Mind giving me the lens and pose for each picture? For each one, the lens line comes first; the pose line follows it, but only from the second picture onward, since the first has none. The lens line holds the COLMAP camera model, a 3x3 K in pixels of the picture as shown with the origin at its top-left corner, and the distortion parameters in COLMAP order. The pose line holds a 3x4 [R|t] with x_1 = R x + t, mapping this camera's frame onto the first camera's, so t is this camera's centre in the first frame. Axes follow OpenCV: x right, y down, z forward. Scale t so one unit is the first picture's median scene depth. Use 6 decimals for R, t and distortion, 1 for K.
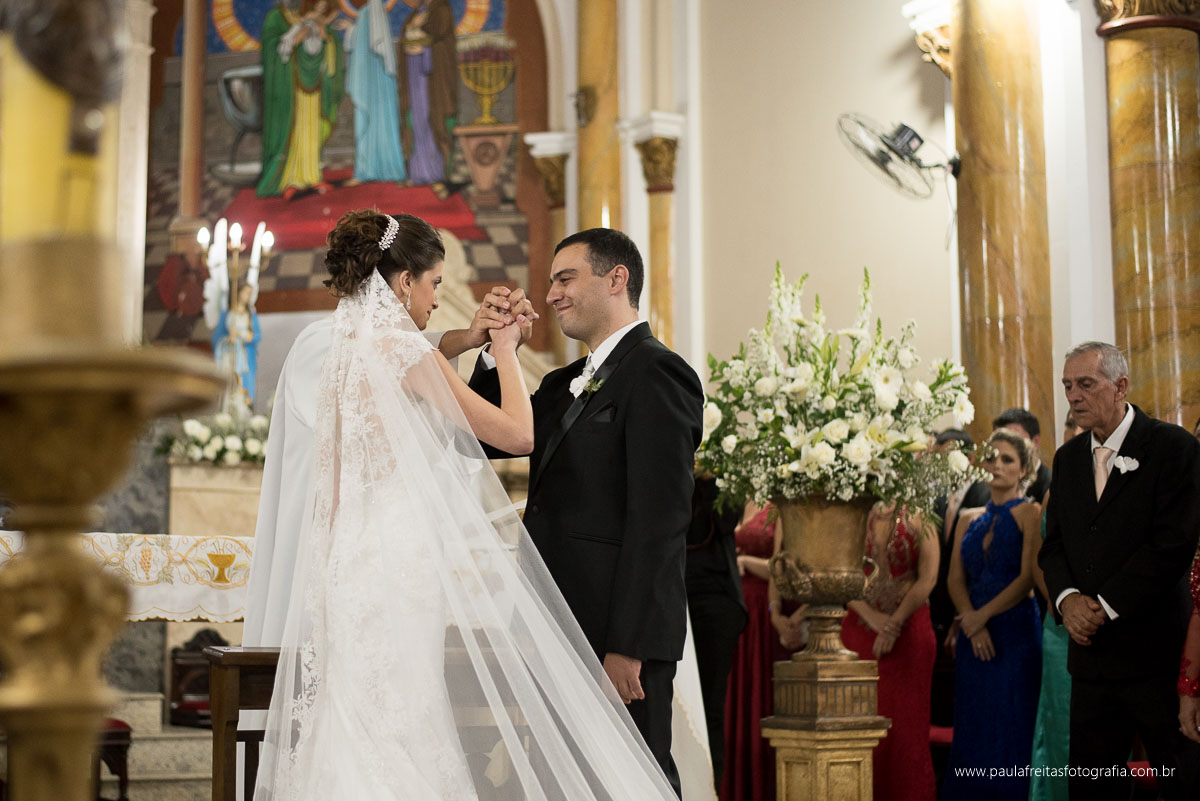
lens RADIAL K [[2109.8, 0, 547.6], [0, 2109.8, 400.4], [0, 0, 1]] dist [-0.102173, 0.073476]
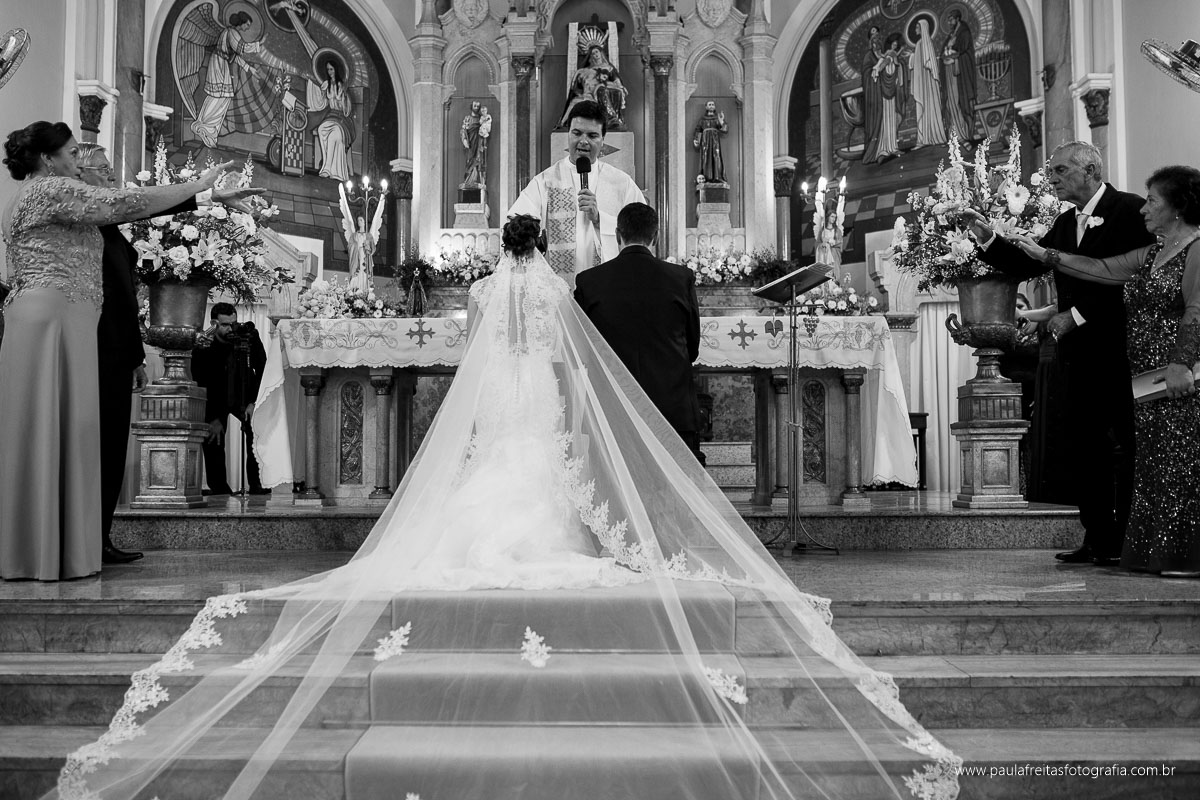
lens RADIAL K [[1177.6, 0, 589.0], [0, 1177.6, 400.0], [0, 0, 1]] dist [-0.053682, 0.075328]
pose [[0.861742, -0.027118, -0.506622, 0.151128], [0.058413, 0.997233, 0.045980, 0.038124], [0.503973, -0.069217, 0.860941, 0.057907]]
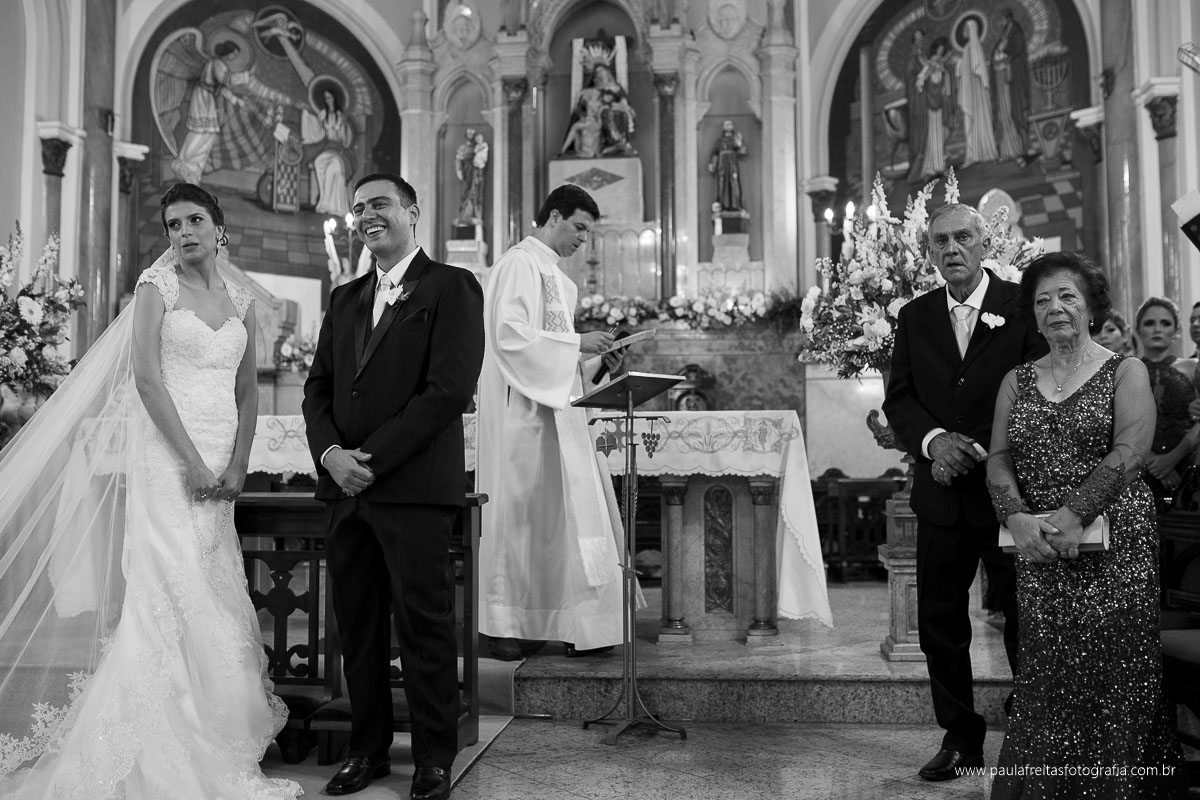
lens RADIAL K [[1193.8, 0, 600.0], [0, 1193.8, 400.0], [0, 0, 1]] dist [-0.044705, 0.043752]
pose [[0.808724, -0.037872, -0.586968, 0.186547], [0.070620, 0.996958, 0.032975, 0.015197], [0.583934, -0.068120, 0.808938, 0.166721]]
